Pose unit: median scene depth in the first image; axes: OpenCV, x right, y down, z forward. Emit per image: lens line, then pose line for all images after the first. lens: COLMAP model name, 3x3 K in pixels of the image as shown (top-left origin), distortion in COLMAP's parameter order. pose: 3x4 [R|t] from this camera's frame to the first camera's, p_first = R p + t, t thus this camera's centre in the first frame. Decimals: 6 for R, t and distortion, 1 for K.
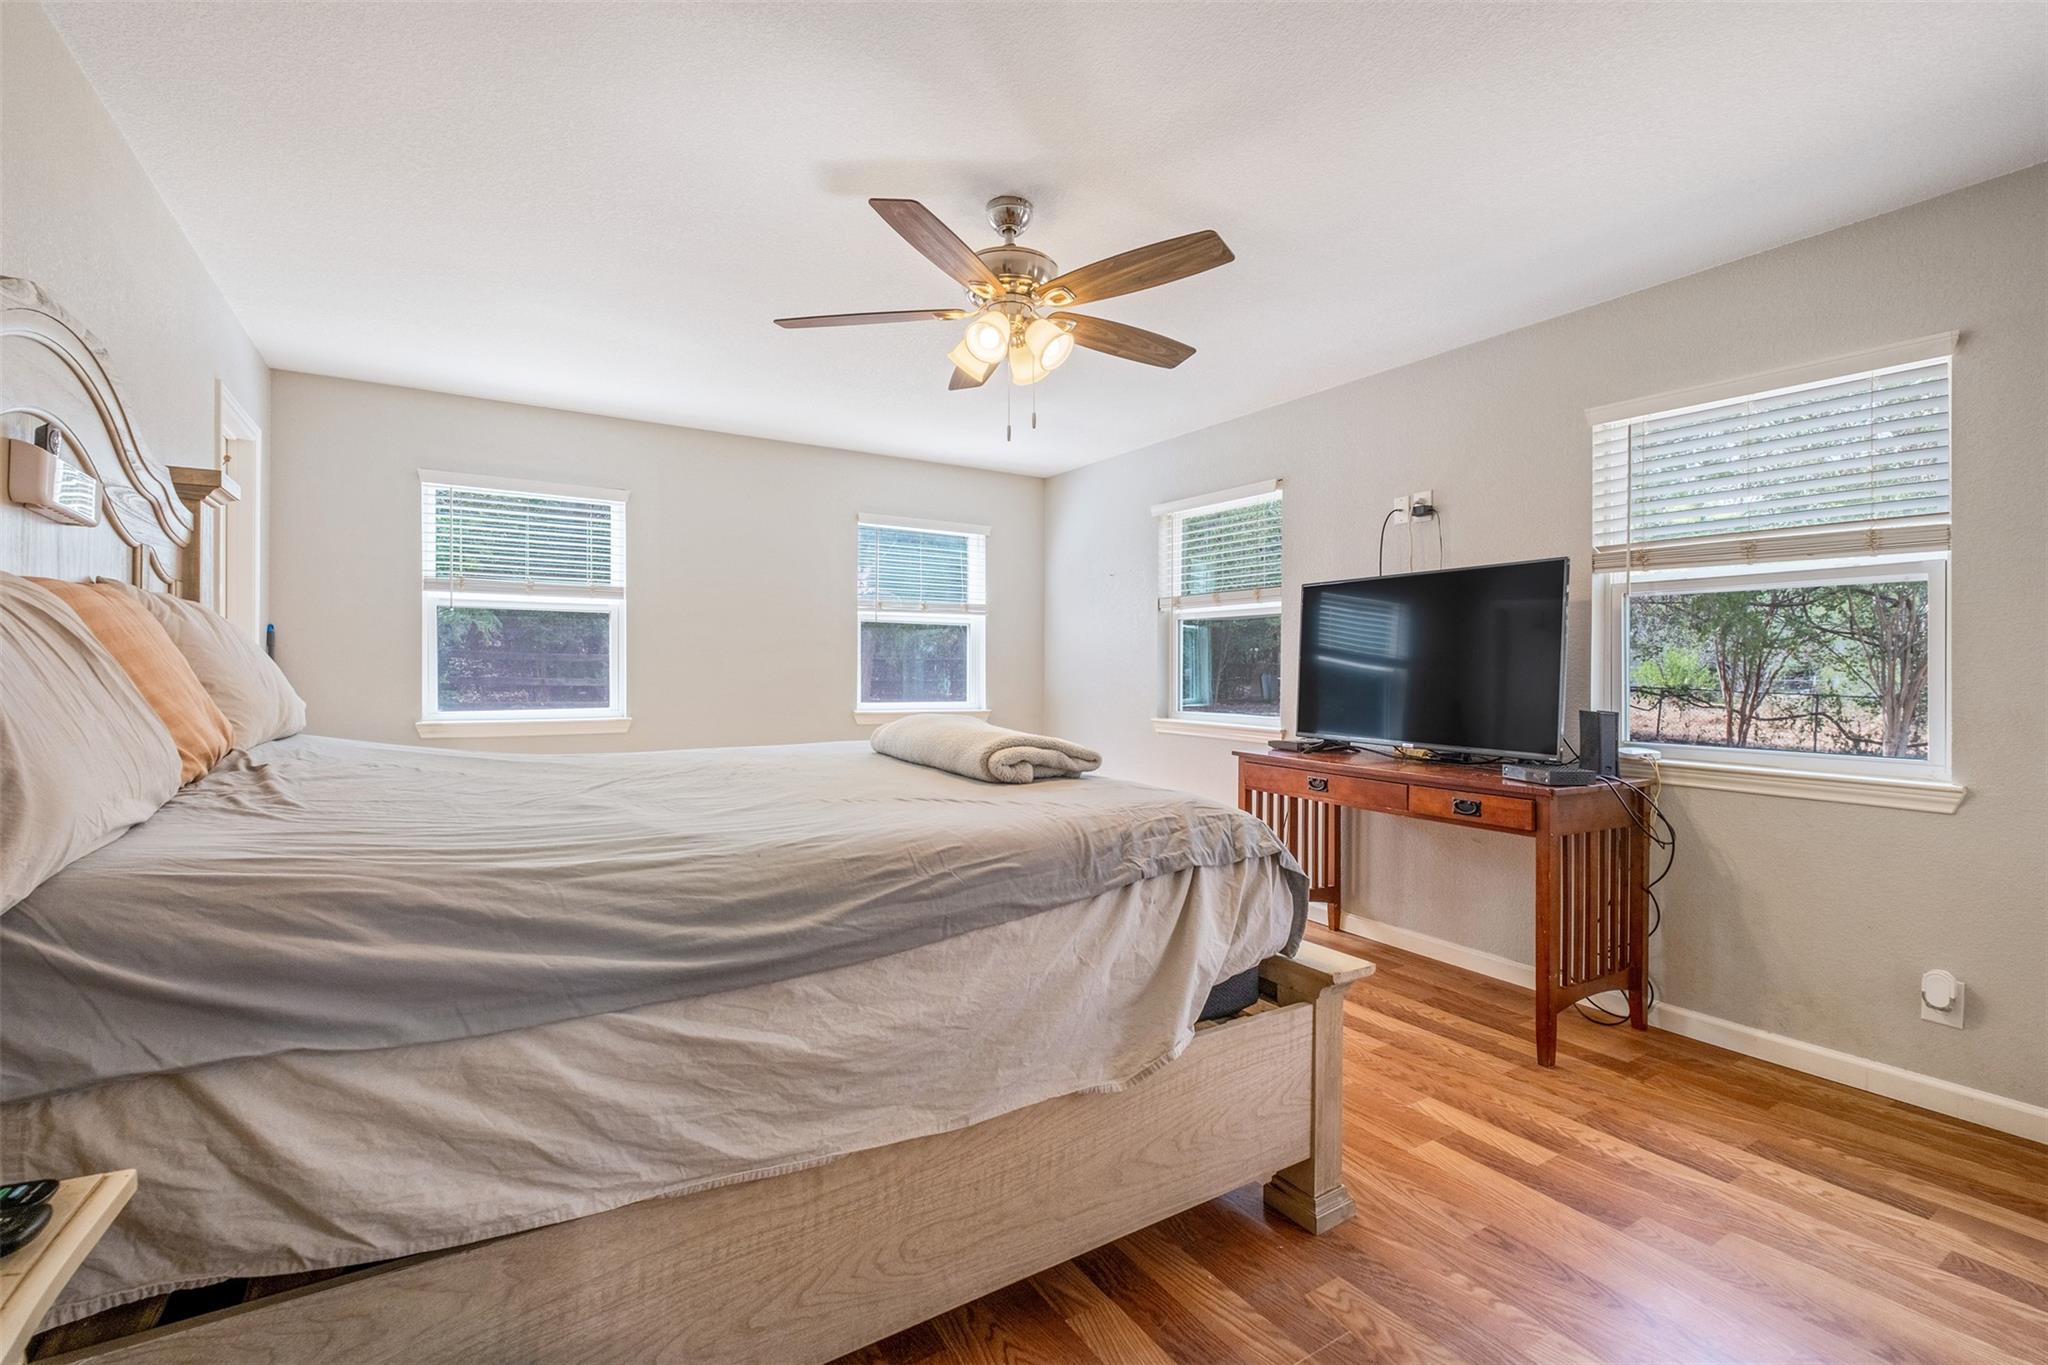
lens RADIAL K [[878.7, 0, 1014.3], [0, 878.7, 670.0], [0, 0, 1]] dist [-0.010155, -0.000063]
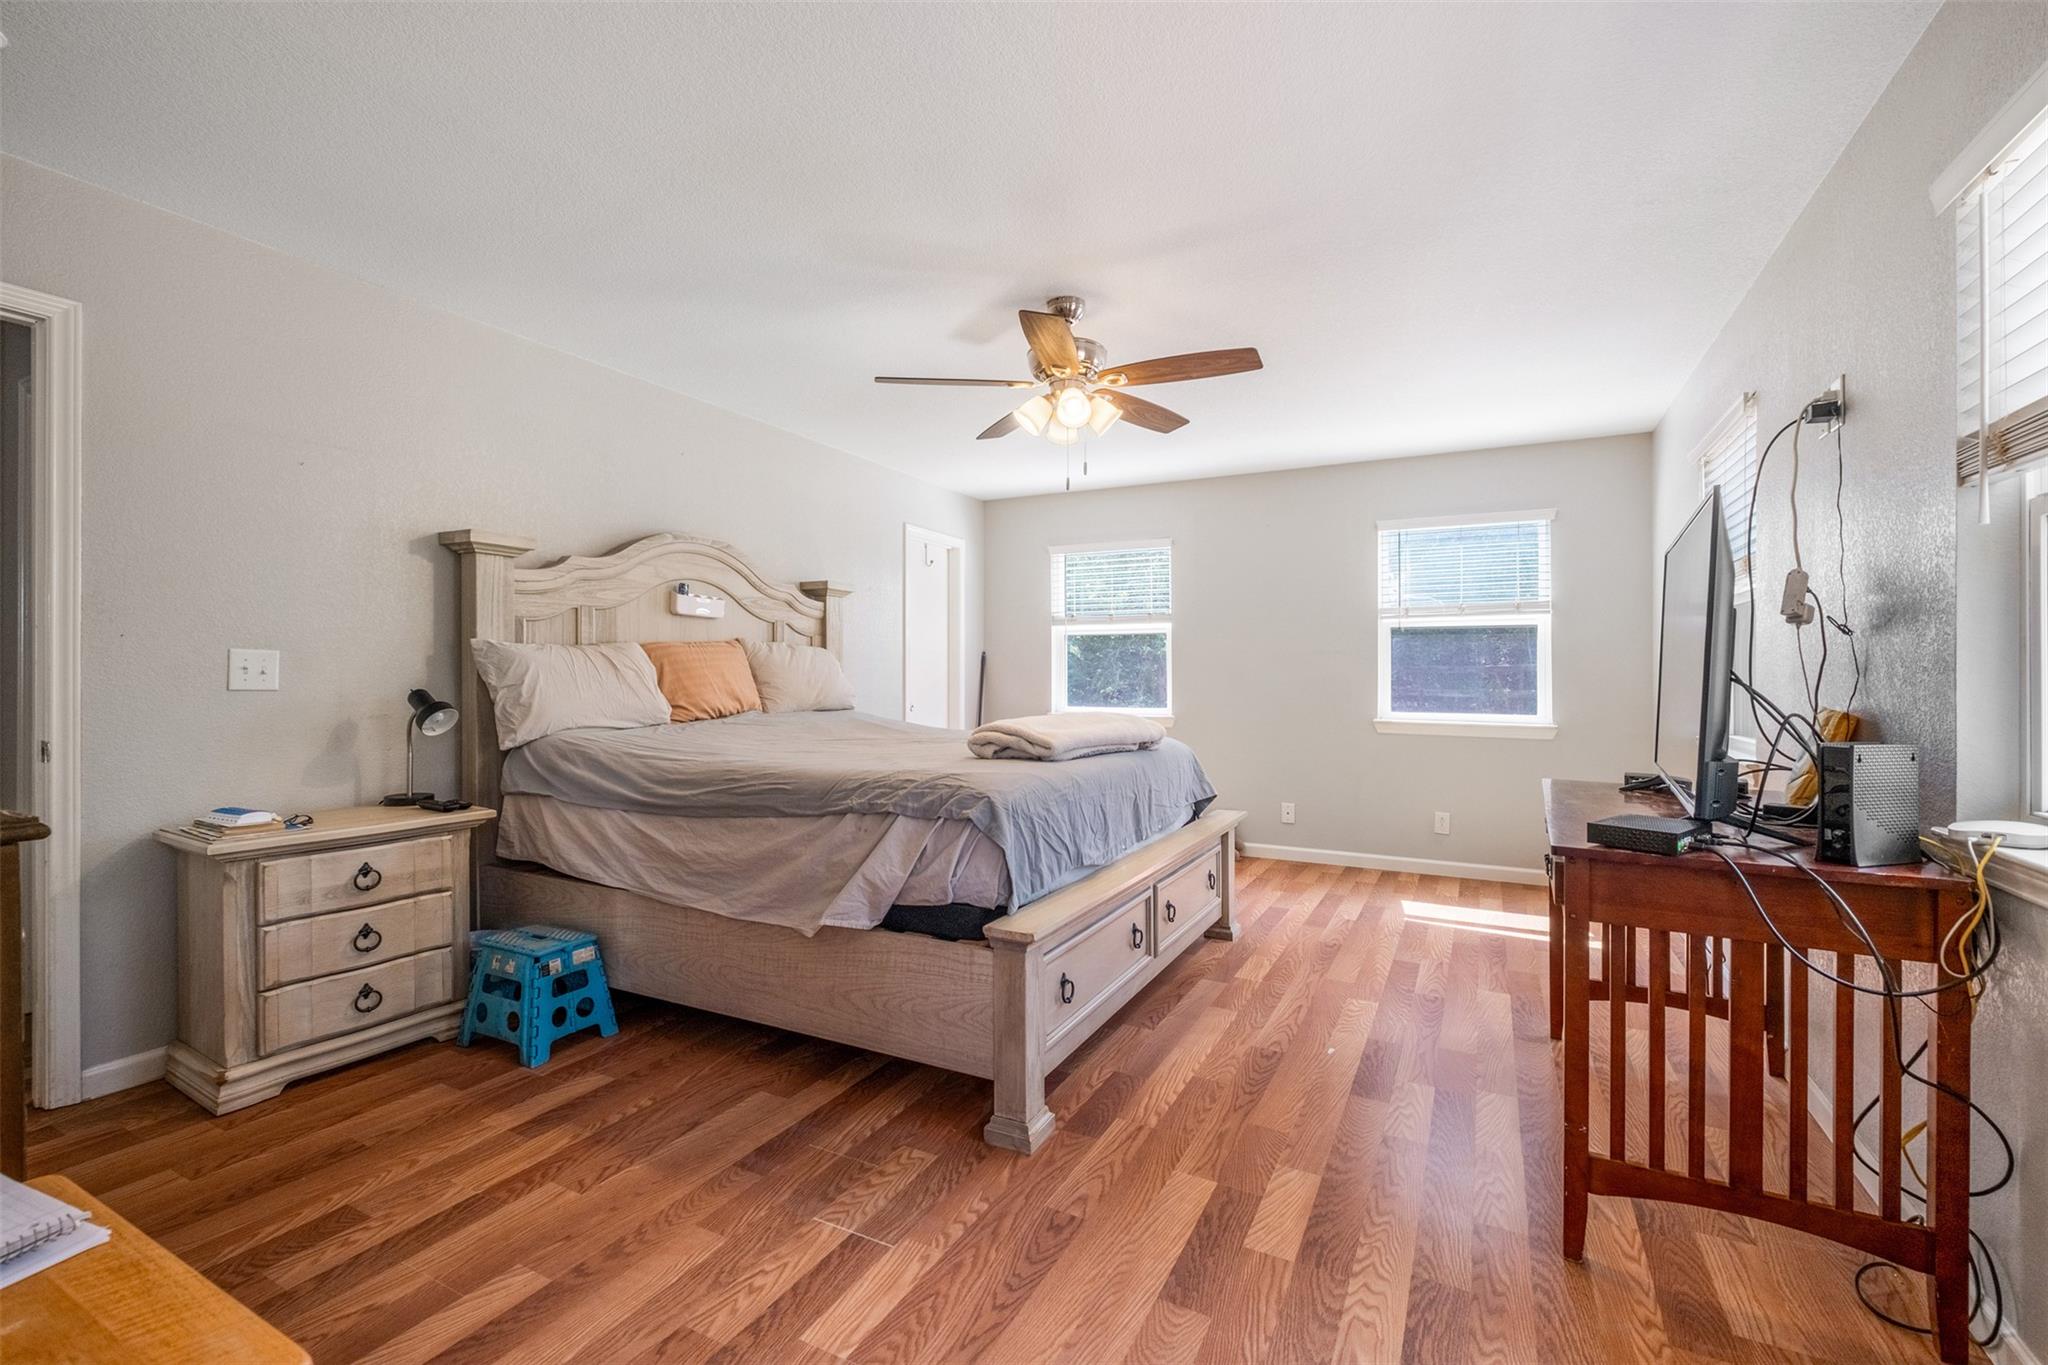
lens RADIAL K [[884.7, 0, 1024.0], [0, 884.7, 682.5], [0, 0, 1]] dist [-0.001985, -0.001400]
pose [[0.513721, -0.000460, -0.857957, 1.284584], [-0.000006, 1.000000, -0.000540, 0.014313], [0.857958, 0.000282, 0.513721, 0.383469]]
